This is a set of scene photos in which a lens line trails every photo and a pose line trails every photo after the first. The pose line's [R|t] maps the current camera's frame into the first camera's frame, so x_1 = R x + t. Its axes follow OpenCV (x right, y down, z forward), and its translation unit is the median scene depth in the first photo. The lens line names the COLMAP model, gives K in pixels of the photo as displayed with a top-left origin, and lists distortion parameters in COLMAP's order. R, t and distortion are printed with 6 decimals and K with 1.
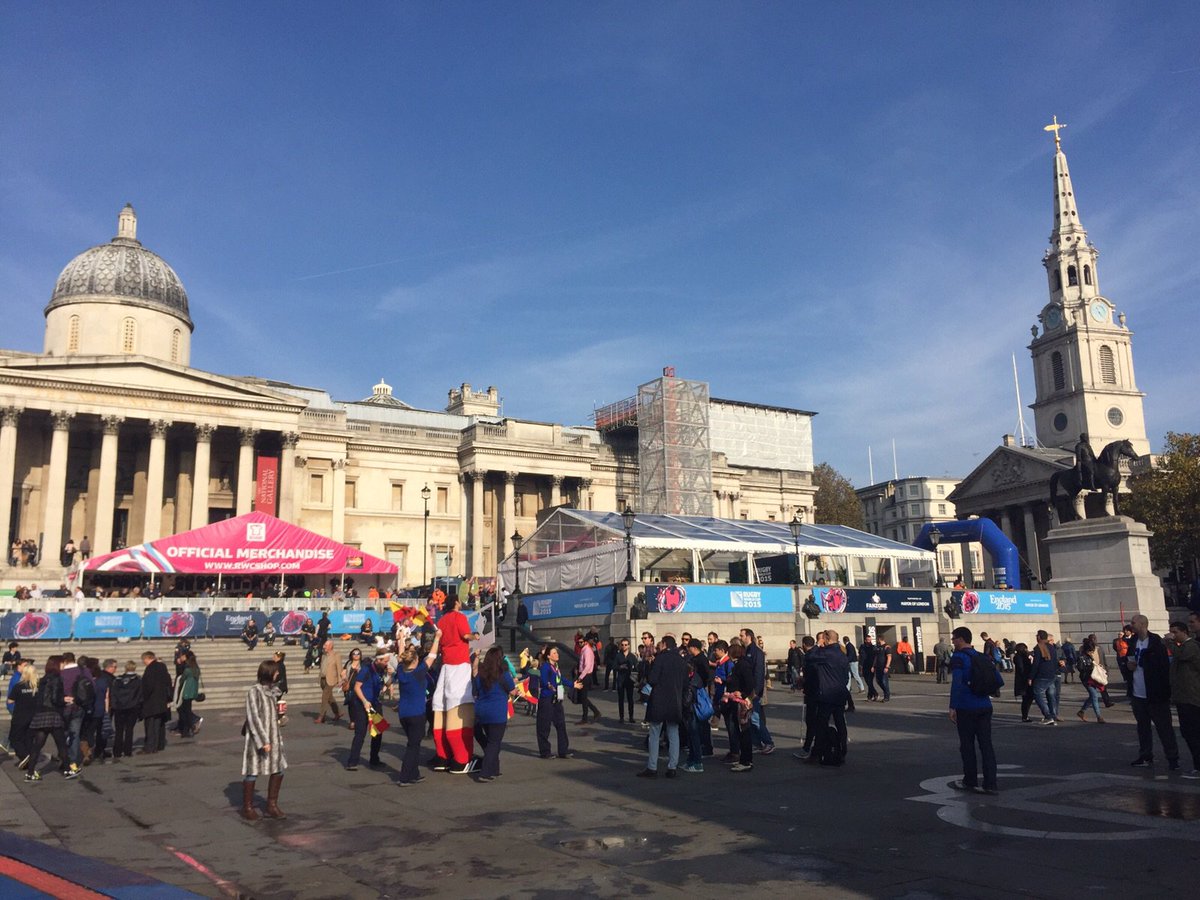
lens RADIAL K [[1033.2, 0, 601.5], [0, 1033.2, 450.3], [0, 0, 1]] dist [0.060271, -0.067380]
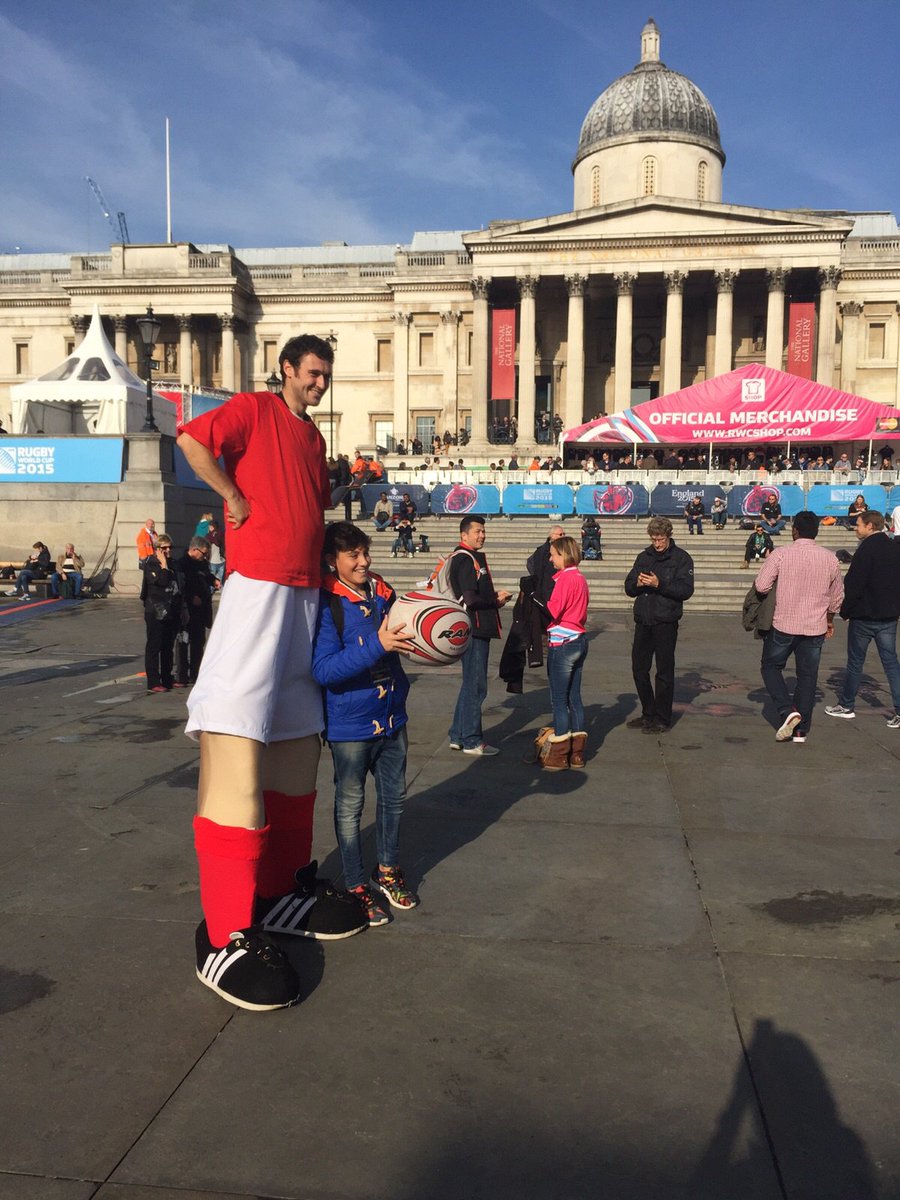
lens RADIAL K [[1033.2, 0, 453.0], [0, 1033.2, 597.7], [0, 0, 1]] dist [0.060271, -0.067380]
pose [[0.757264, 0.068777, -0.649477, 0.017139], [0.091510, 0.973457, 0.209782, 0.036607], [0.646666, -0.218294, 0.730870, 0.189939]]
